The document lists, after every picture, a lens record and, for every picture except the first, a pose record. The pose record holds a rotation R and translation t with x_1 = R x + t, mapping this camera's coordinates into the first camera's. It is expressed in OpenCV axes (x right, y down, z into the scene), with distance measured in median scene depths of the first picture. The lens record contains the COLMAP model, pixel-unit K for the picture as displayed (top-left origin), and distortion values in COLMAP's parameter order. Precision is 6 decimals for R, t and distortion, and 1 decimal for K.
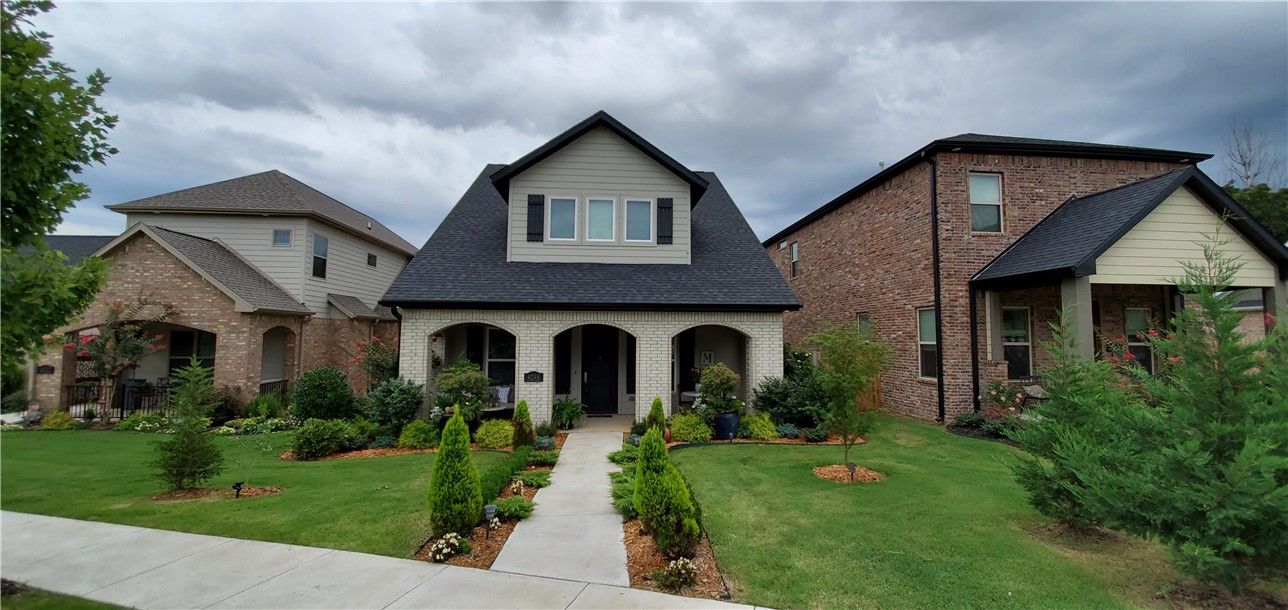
lens RADIAL K [[512.5, 0, 644.4], [0, 512.5, 299.3], [0, 0, 1]] dist [0.000209, 0.000019]
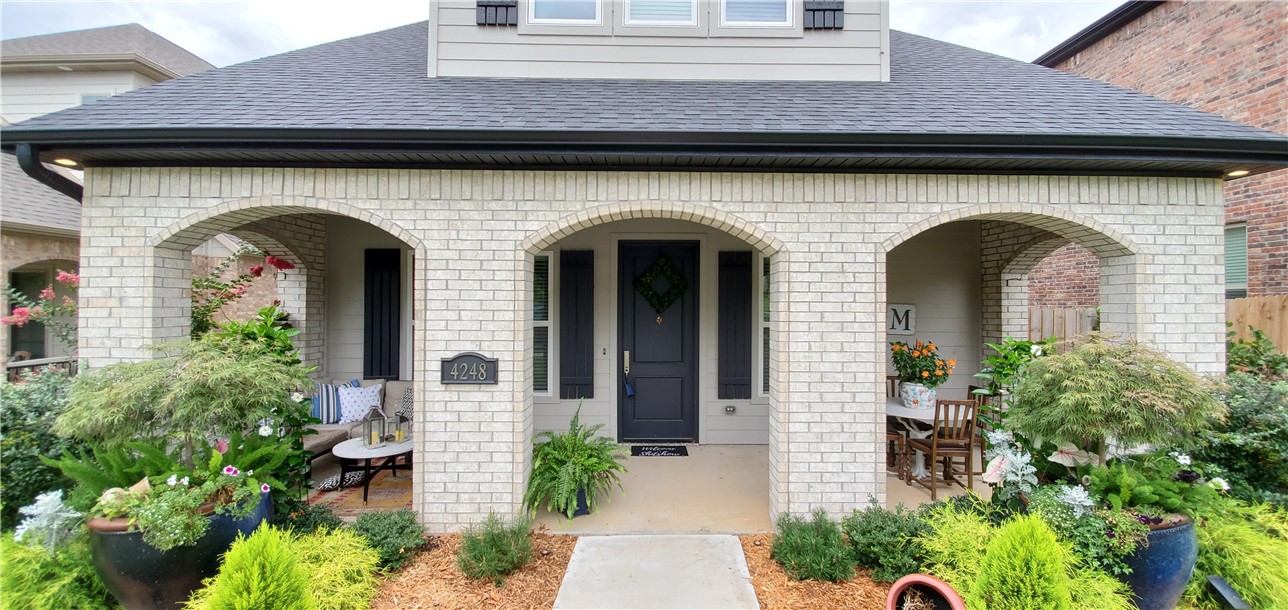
lens RADIAL K [[512.5, 0, 644.6], [0, 512.5, 306.1], [0, 0, 1]] dist [0.000209, 0.000019]
pose [[0.996061, -0.001503, -0.088654, -0.070988], [0.007716, 0.997533, 0.069780, 0.085325], [0.088330, -0.070189, 0.993615, 0.661550]]
